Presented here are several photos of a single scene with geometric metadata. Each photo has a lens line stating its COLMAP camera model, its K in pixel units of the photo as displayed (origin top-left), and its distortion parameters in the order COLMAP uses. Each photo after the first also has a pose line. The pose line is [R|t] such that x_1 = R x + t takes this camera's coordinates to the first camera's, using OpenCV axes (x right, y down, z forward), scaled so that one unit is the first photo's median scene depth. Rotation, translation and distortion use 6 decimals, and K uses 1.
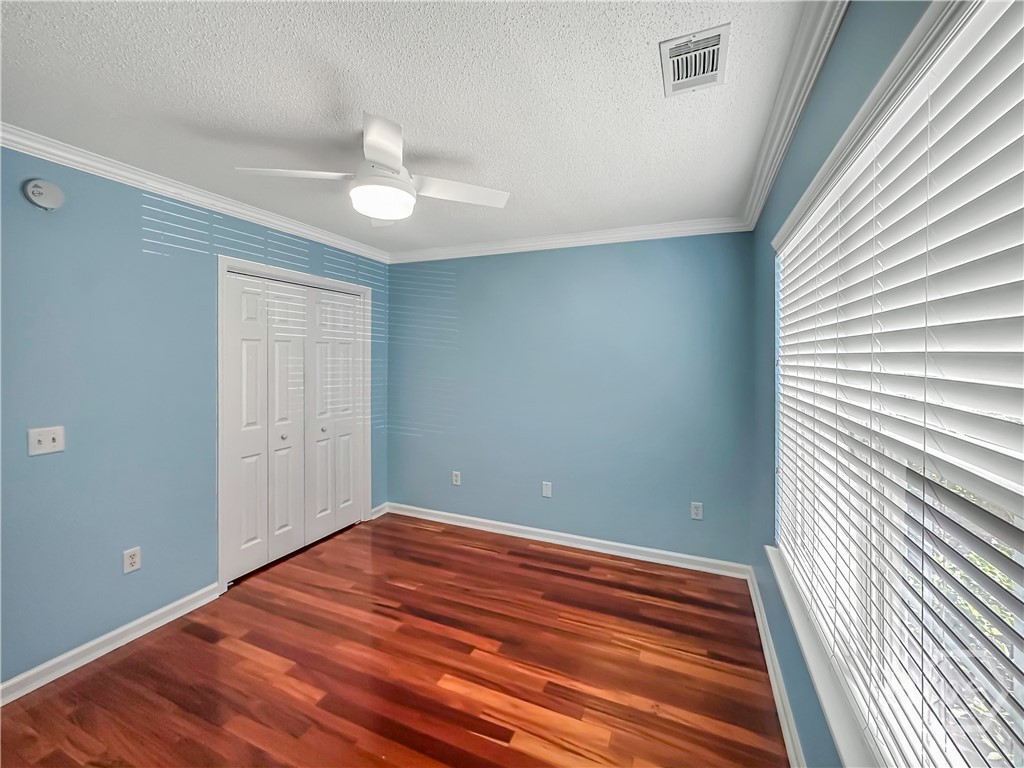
lens RADIAL K [[437.0, 0, 547.1], [0, 437.0, 389.1], [0, 0, 1]] dist [-0.005974, 0.001110]
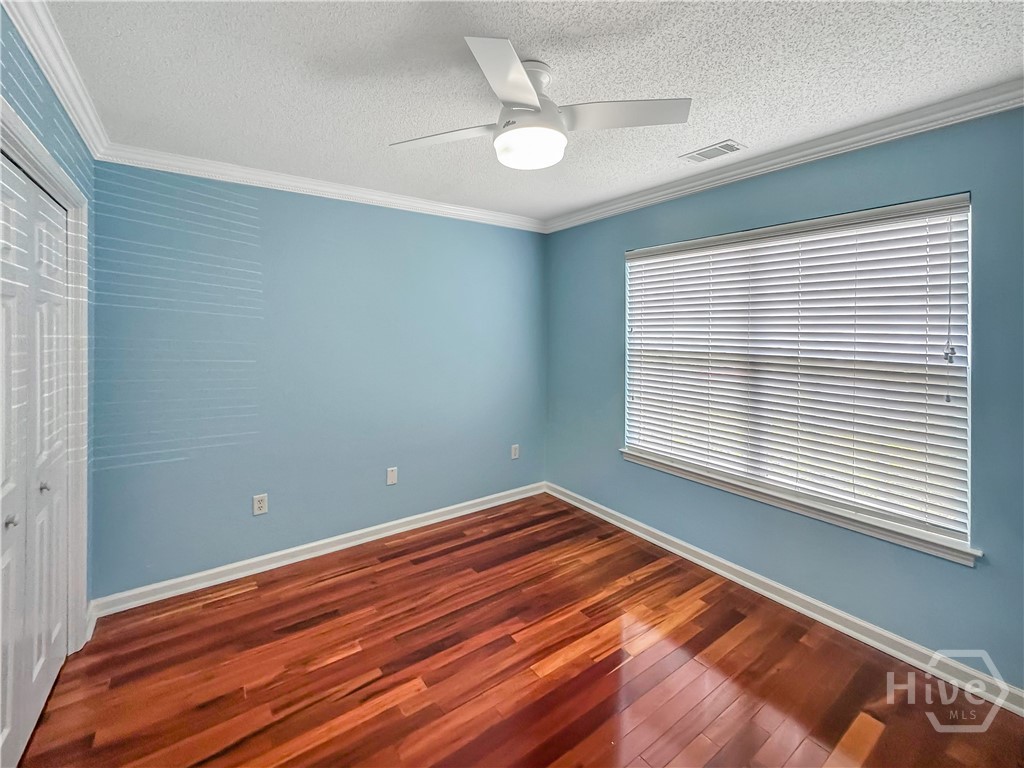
lens RADIAL K [[437.0, 0, 505.2], [0, 437.0, 357.1], [0, 0, 1]] dist [-0.005974, 0.001110]
pose [[0.534952, -0.067997, 0.842142, -0.760304], [0.068587, 0.996961, 0.036929, -0.036159], [-0.842094, 0.038005, 0.537990, 0.391809]]
